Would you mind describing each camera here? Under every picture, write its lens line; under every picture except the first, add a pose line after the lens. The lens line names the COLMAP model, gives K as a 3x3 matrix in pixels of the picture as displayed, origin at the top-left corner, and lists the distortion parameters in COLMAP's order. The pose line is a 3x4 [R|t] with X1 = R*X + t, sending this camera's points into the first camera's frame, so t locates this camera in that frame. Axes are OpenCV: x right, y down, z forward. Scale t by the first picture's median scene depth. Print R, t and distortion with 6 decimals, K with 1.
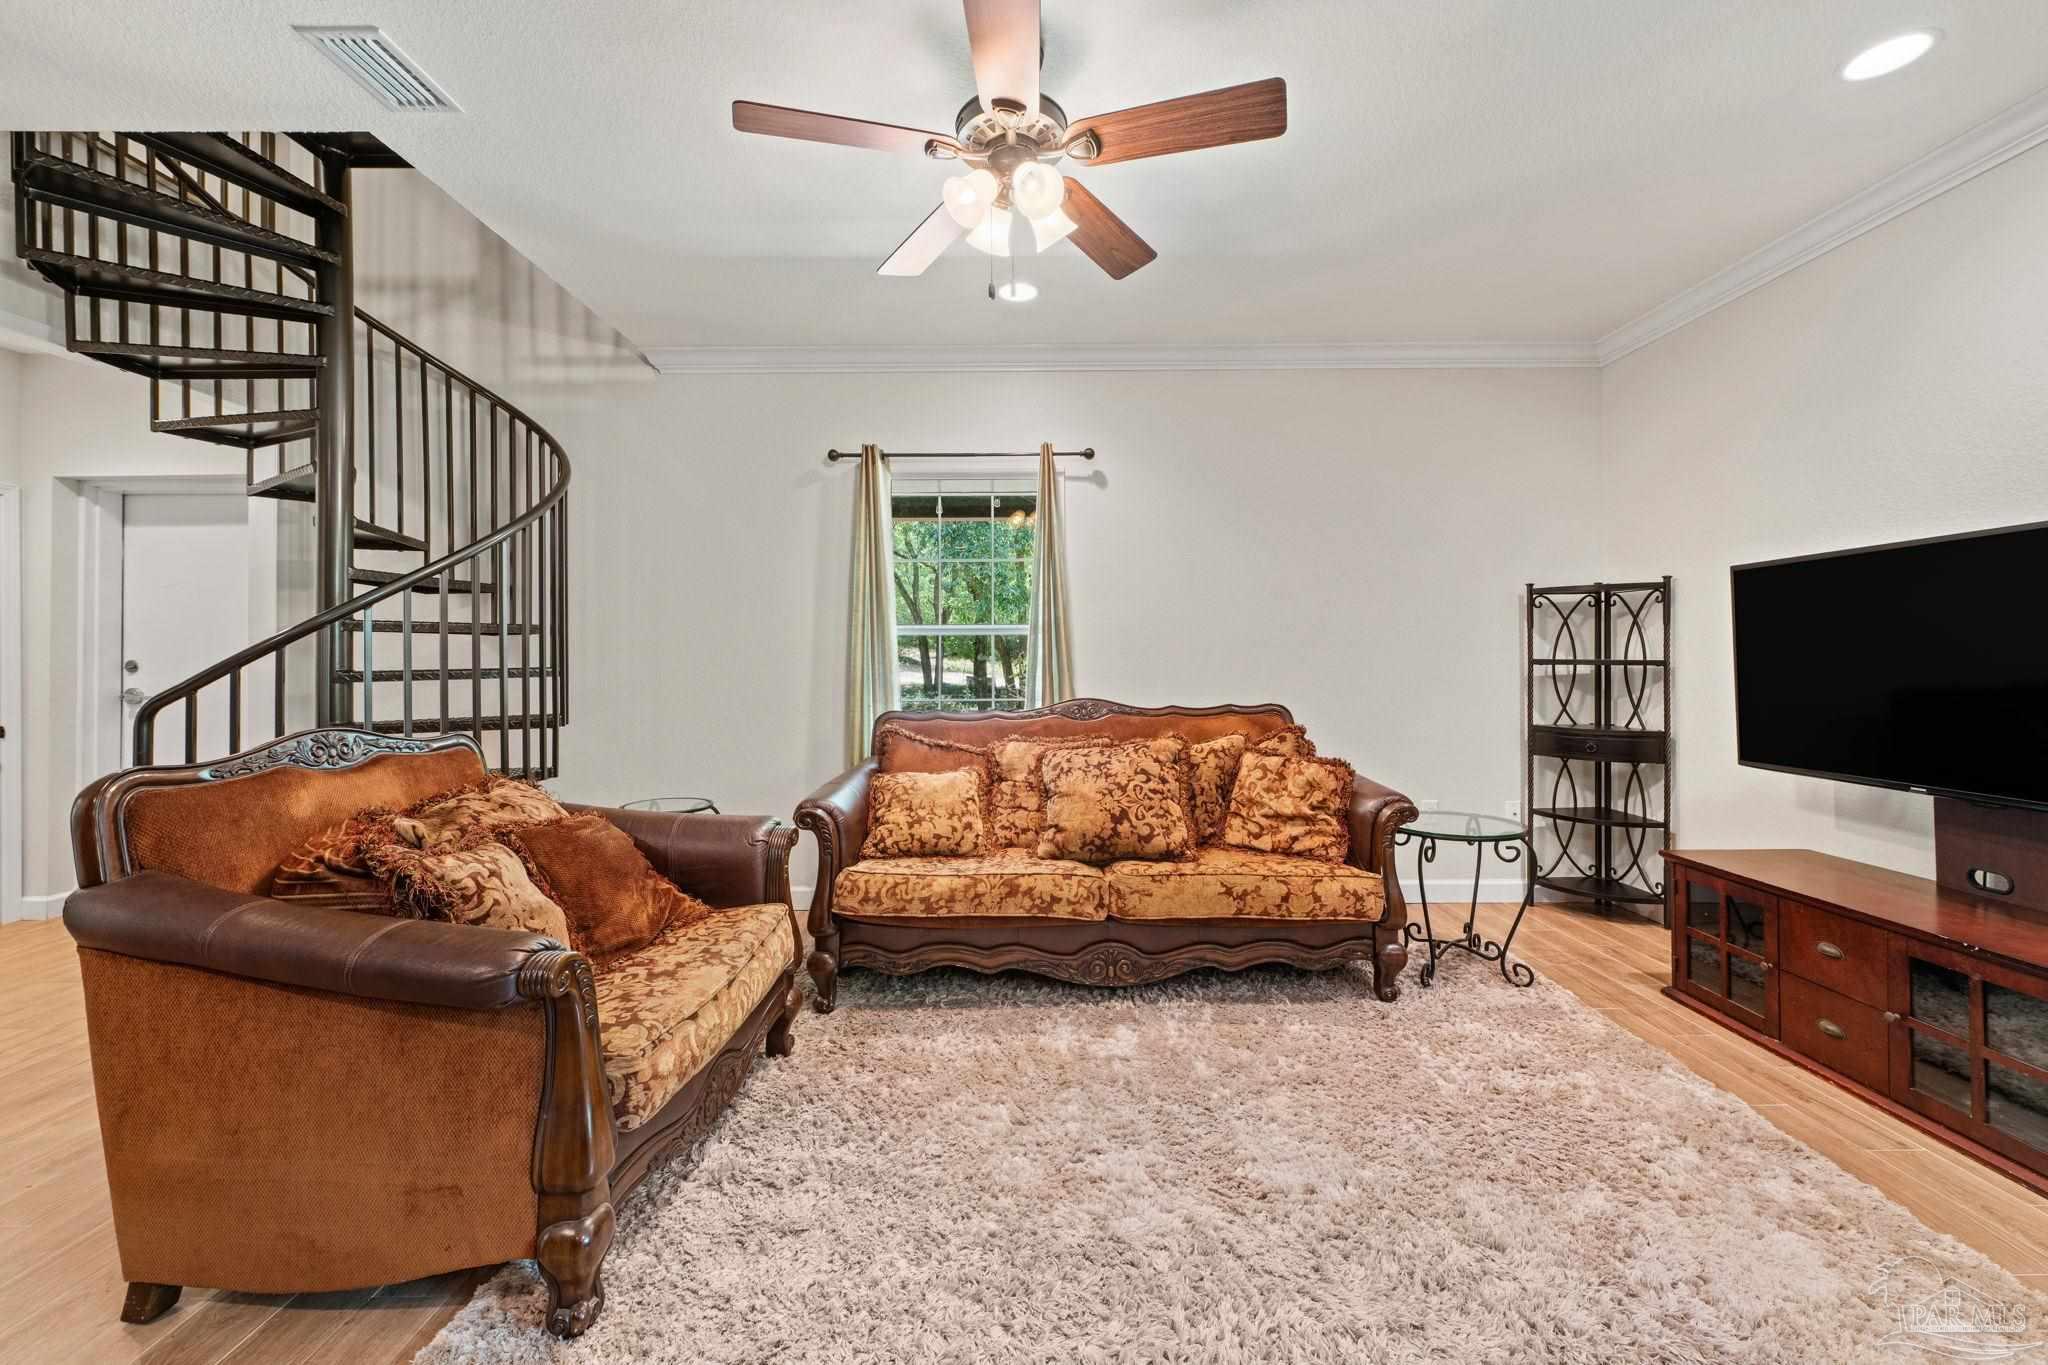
lens RADIAL K [[835.8, 0, 1047.8], [0, 835.8, 651.1], [0, 0, 1]] dist [0.002538, -0.000009]
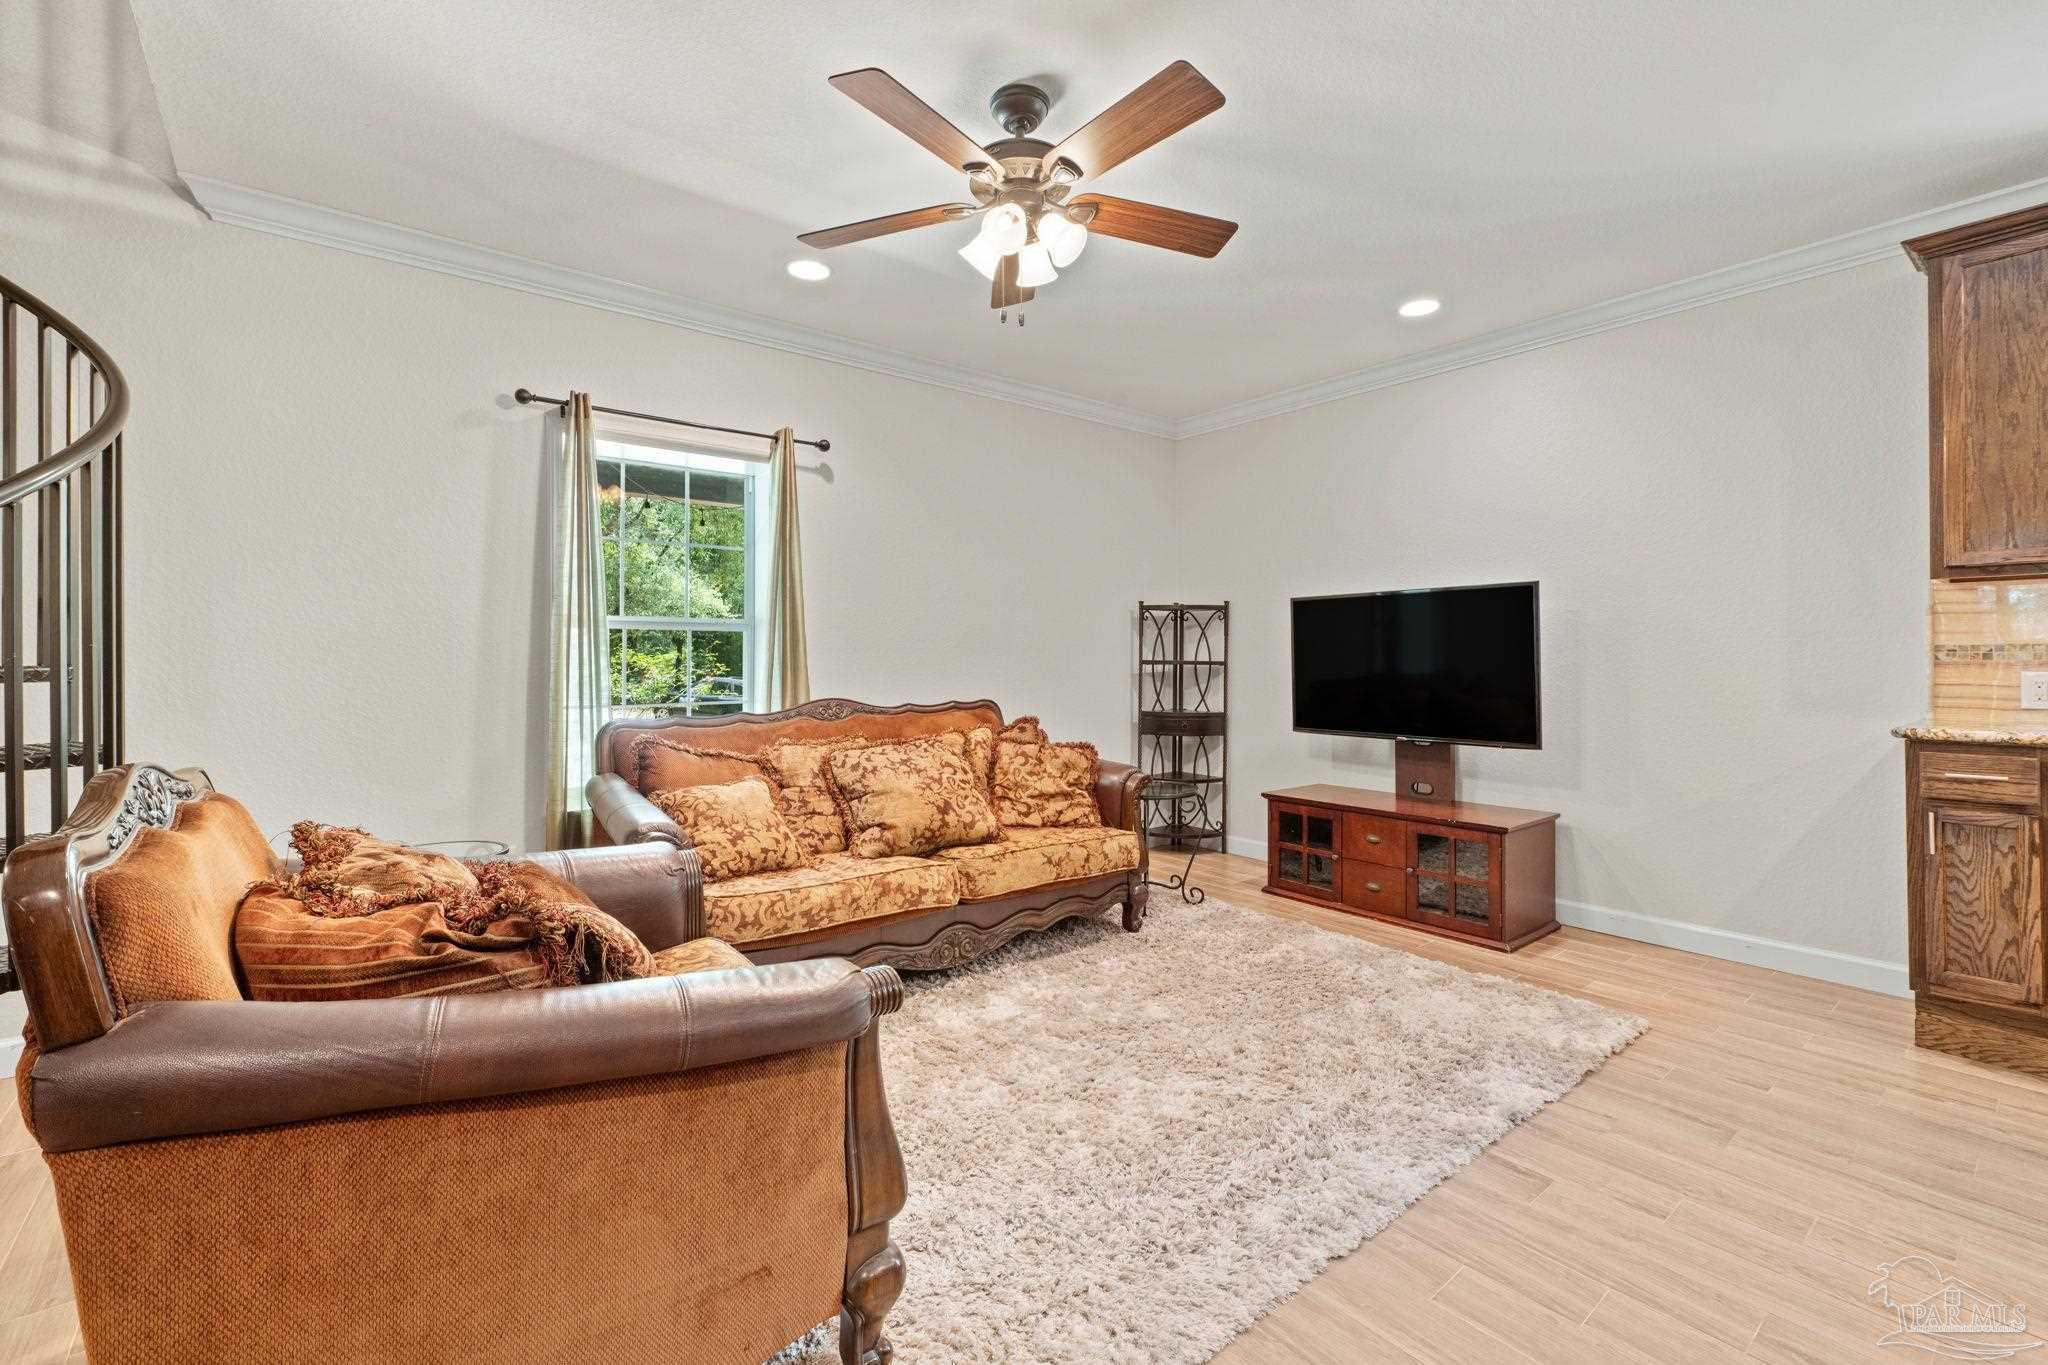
lens RADIAL K [[879.8, 0, 1049.1], [0, 879.8, 655.6], [0, 0, 1]] dist [0.002785, -0.000293]
pose [[0.775037, 0.007718, 0.631869, -0.501734], [-0.010767, 0.999942, 0.000993, 0.003691], [-0.631824, -0.007573, 0.775075, 0.057140]]
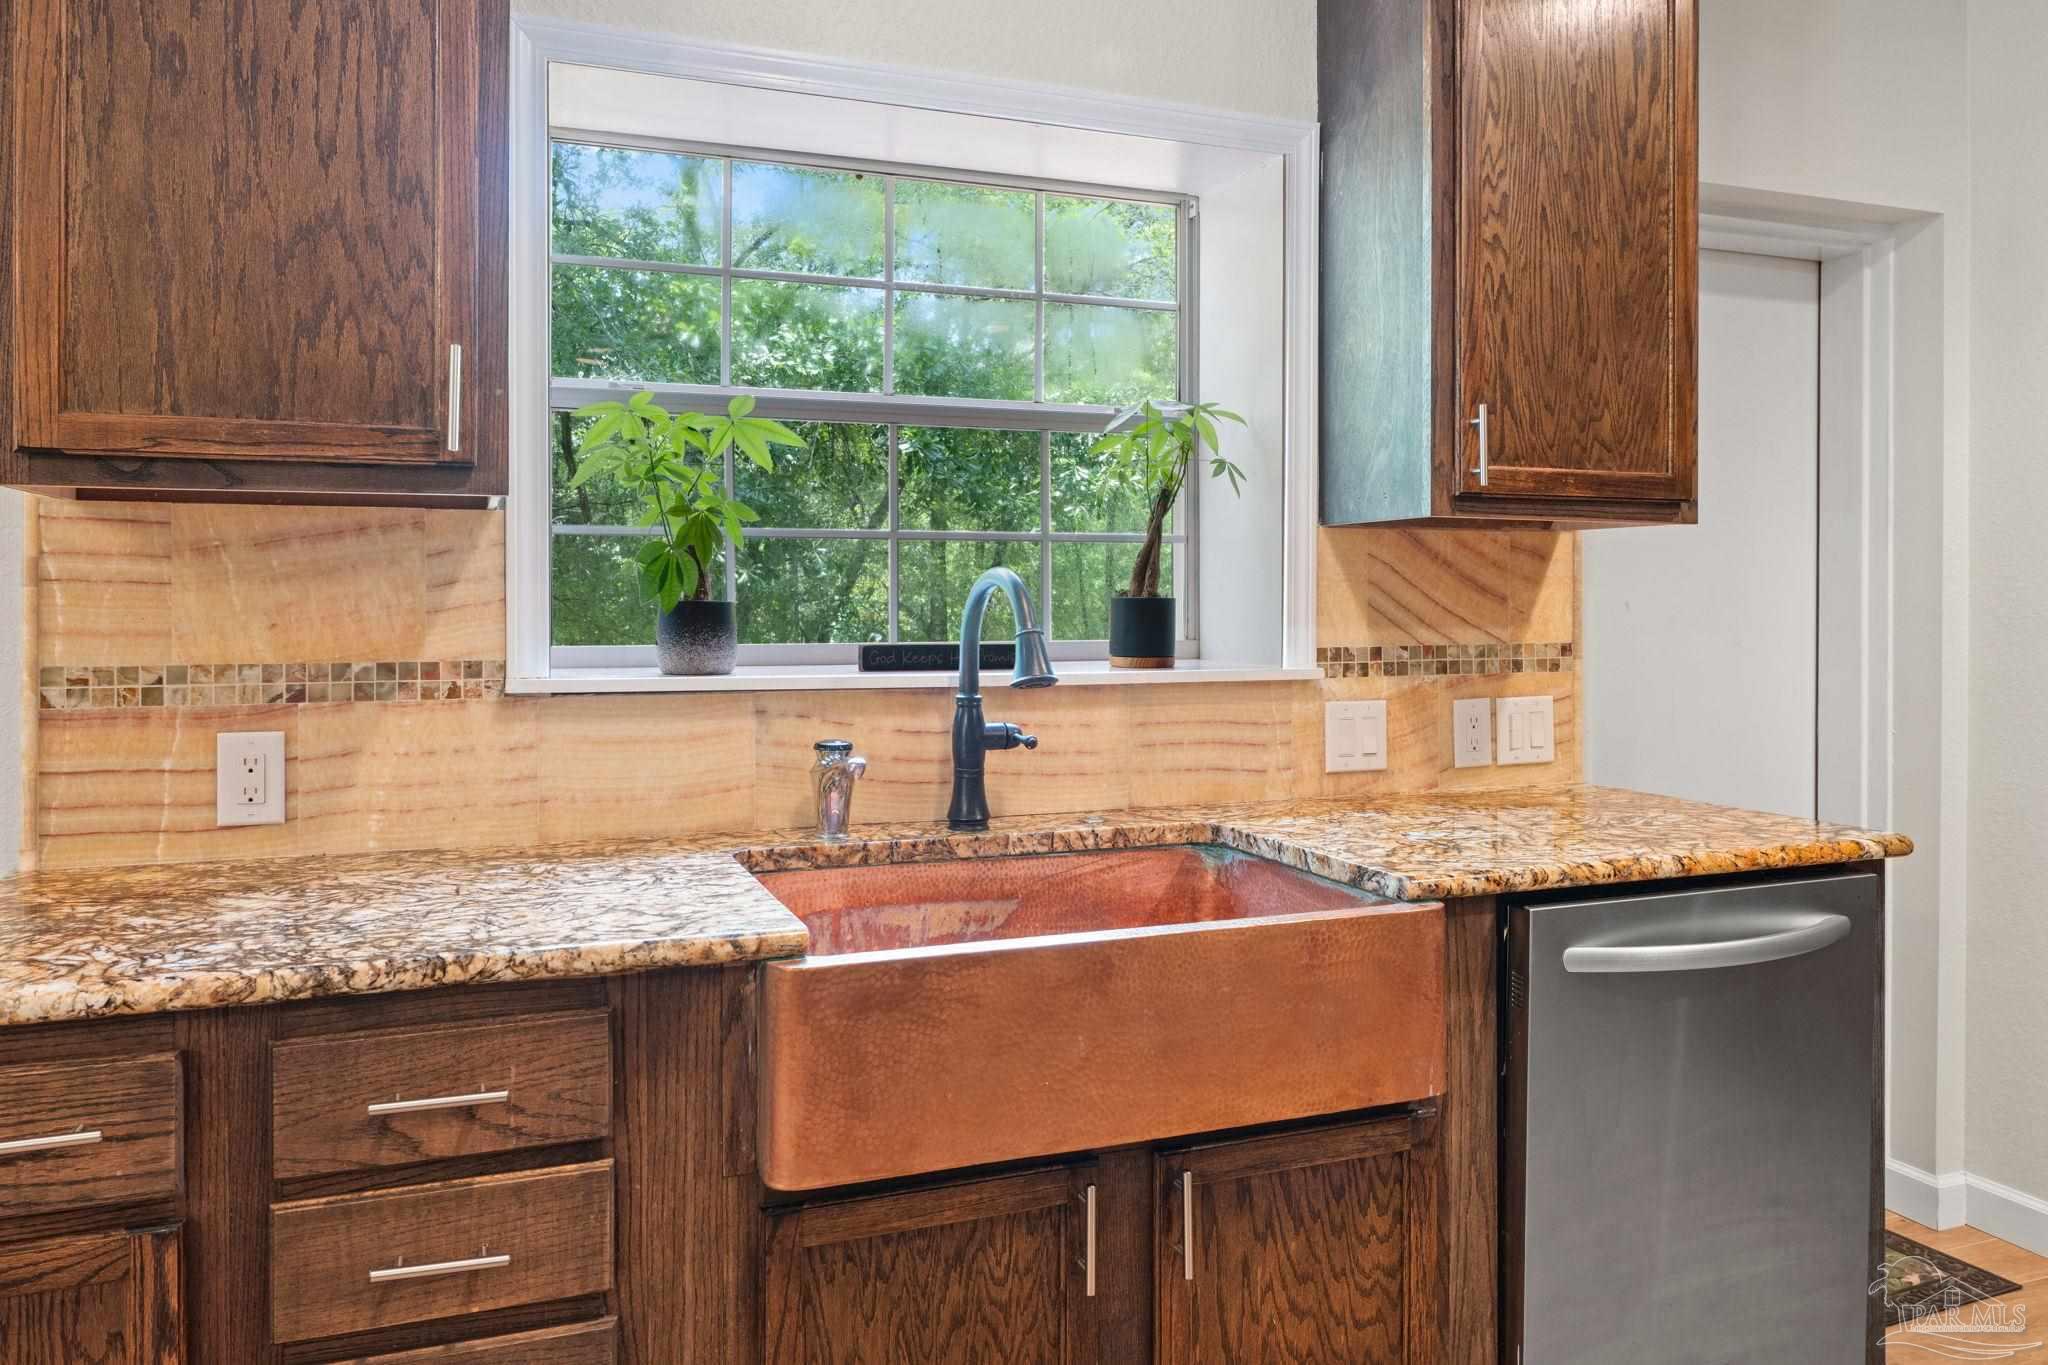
lens RADIAL K [[1427.2, 0, 937.9], [0, 1427.2, 601.4], [0, 0, 1]] dist [-0.002643, 0.000010]
pose [[-0.309422, 0.004710, 0.950913, 0.248801], [-0.011142, 0.999901, -0.008578, -0.045429], [-0.950859, -0.013249, -0.309339, 0.027201]]
